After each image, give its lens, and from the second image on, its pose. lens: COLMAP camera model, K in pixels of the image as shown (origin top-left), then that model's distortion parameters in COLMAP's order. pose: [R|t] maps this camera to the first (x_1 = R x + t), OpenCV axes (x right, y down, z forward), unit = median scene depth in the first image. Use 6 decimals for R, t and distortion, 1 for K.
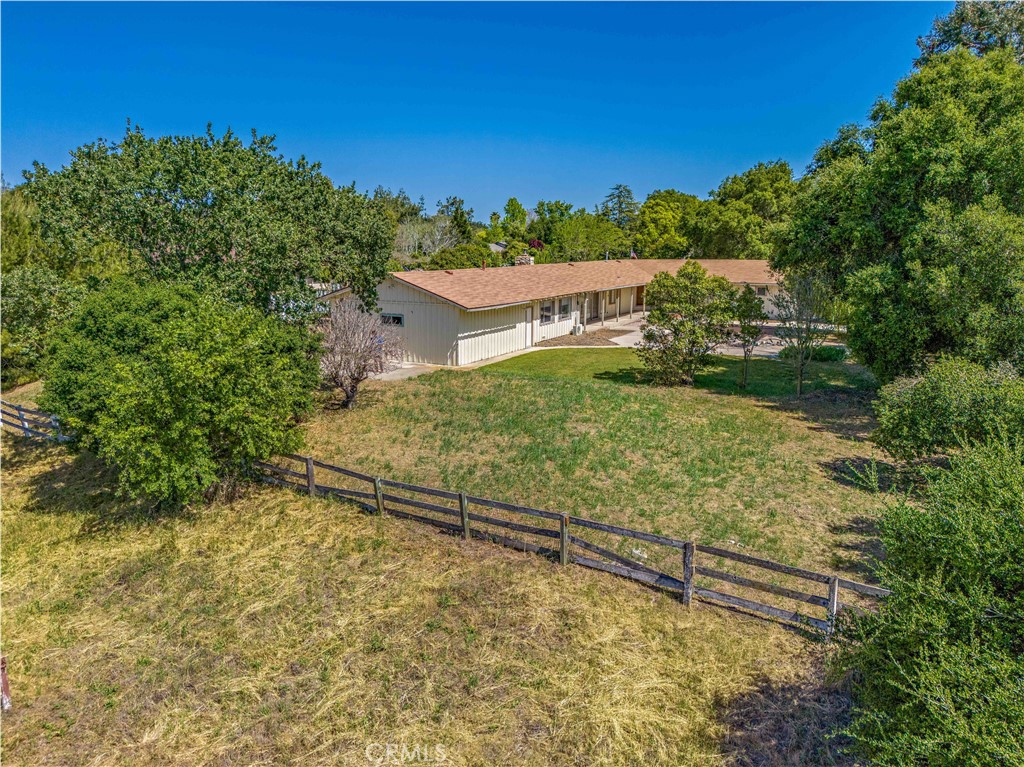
lens RADIAL K [[763.8, 0, 509.5], [0, 763.8, 376.8], [0, 0, 1]] dist [0.053558, -0.046658]
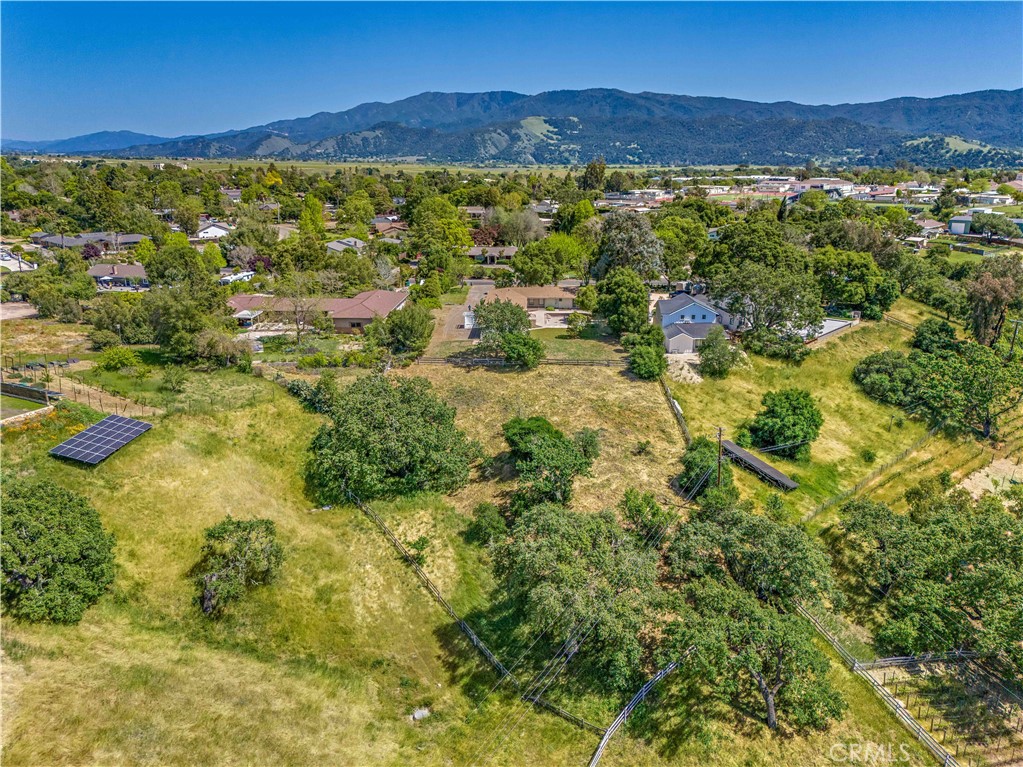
lens RADIAL K [[763.0, 0, 508.2], [0, 763.0, 381.2], [0, 0, 1]] dist [0.053558, -0.046658]
pose [[0.897075, -0.133241, 0.421312, -1.427991], [0.086720, 0.988000, 0.127810, -0.241016], [-0.433286, -0.078119, 0.897865, -2.004584]]
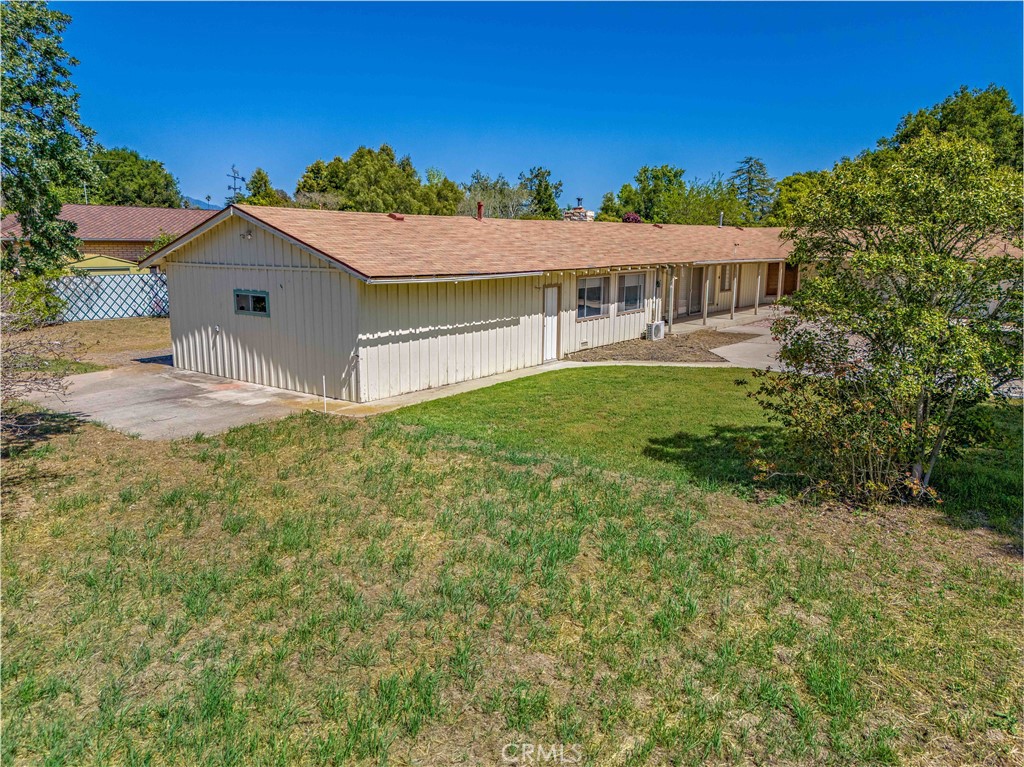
lens RADIAL K [[763.8, 0, 511.4], [0, 763.8, 380.1], [0, 0, 1]] dist [0.053558, -0.046658]
pose [[0.987781, 0.029789, -0.152975, 0.073574], [-0.029122, 0.999554, 0.006601, -0.026523], [0.153103, -0.002066, 0.988208, 0.434042]]
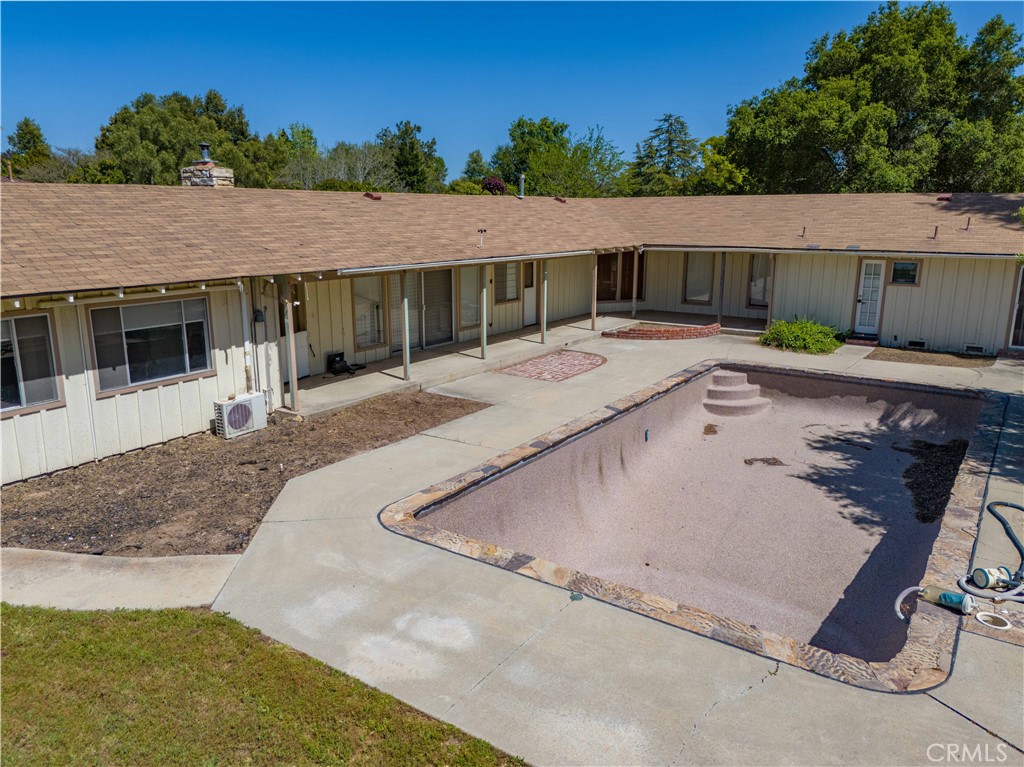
lens RADIAL K [[763.8, 0, 513.5], [0, 763.8, 390.3], [0, 0, 1]] dist [0.053558, -0.046658]
pose [[0.995240, 0.022890, -0.094732, 0.220359], [-0.017344, 0.998110, 0.058958, -0.090876], [0.095902, -0.057034, 0.993755, 0.753135]]
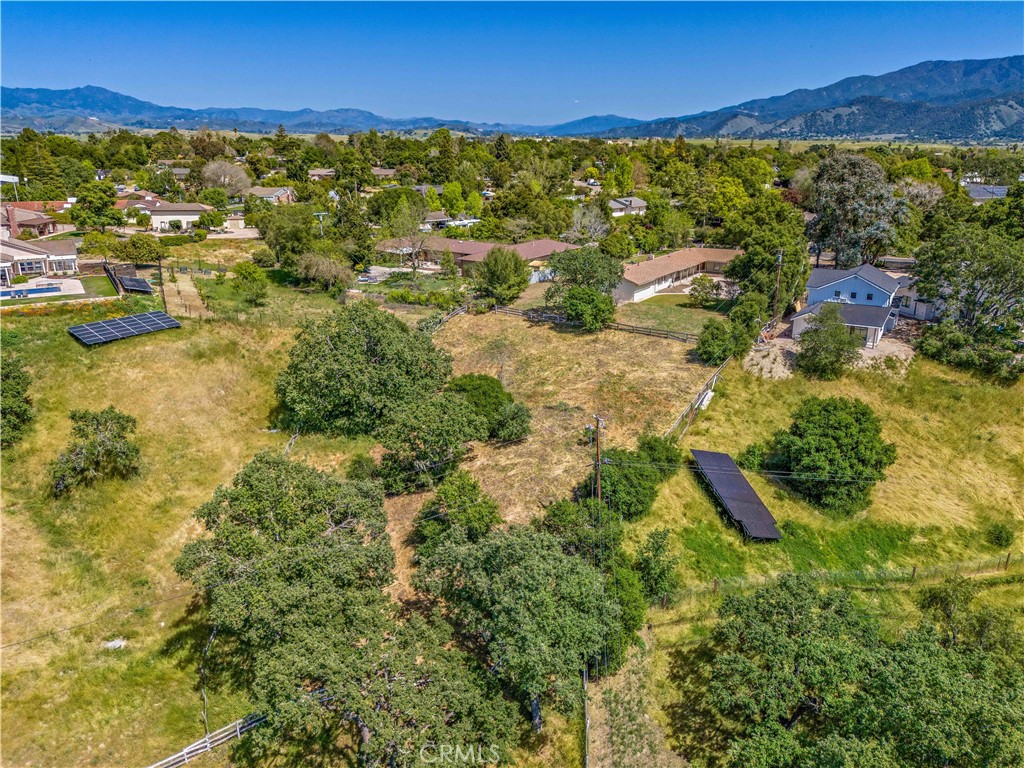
lens RADIAL K [[763.8, 0, 511.6], [0, 763.8, 383.1], [0, 0, 1]] dist [0.053558, -0.046658]
pose [[0.994161, 0.023718, -0.105273, -0.184858], [-0.009815, 0.991378, 0.130668, -0.070282], [0.107464, -0.128872, 0.985821, -1.859646]]
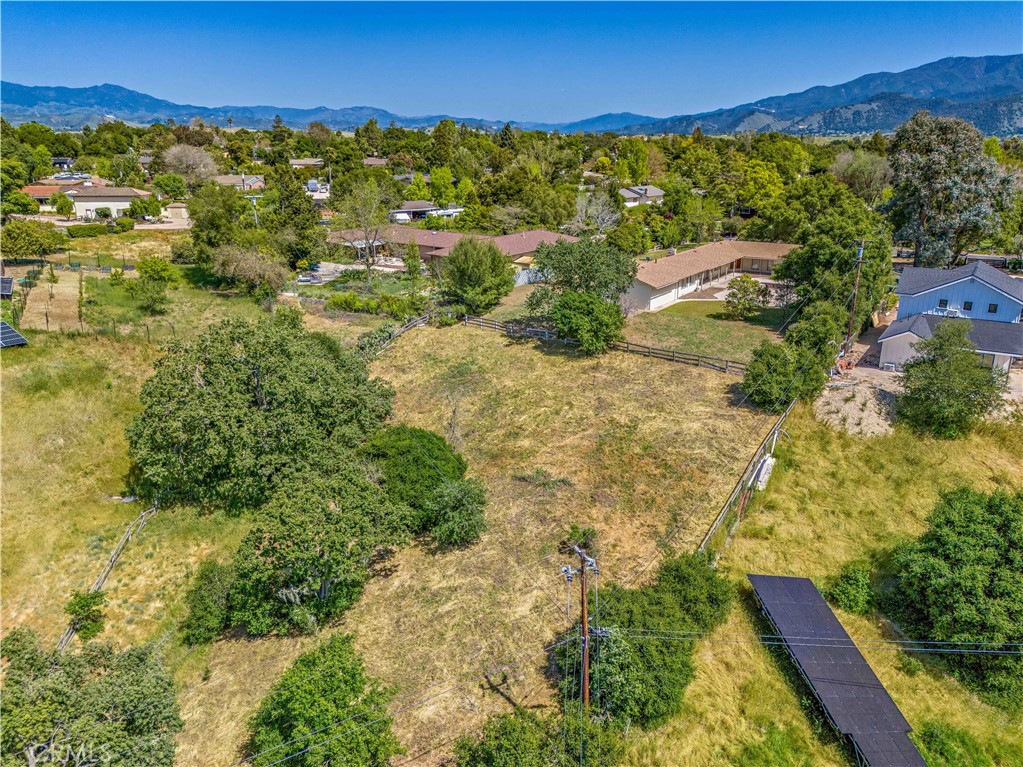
lens RADIAL K [[763.0, 0, 511.6], [0, 763.0, 384.3], [0, 0, 1]] dist [0.053558, -0.046658]
pose [[0.992023, 0.029605, -0.122534, -0.157782], [-0.012922, 0.990793, 0.134770, -0.081254], [0.125396, -0.132112, 0.983271, -1.203886]]
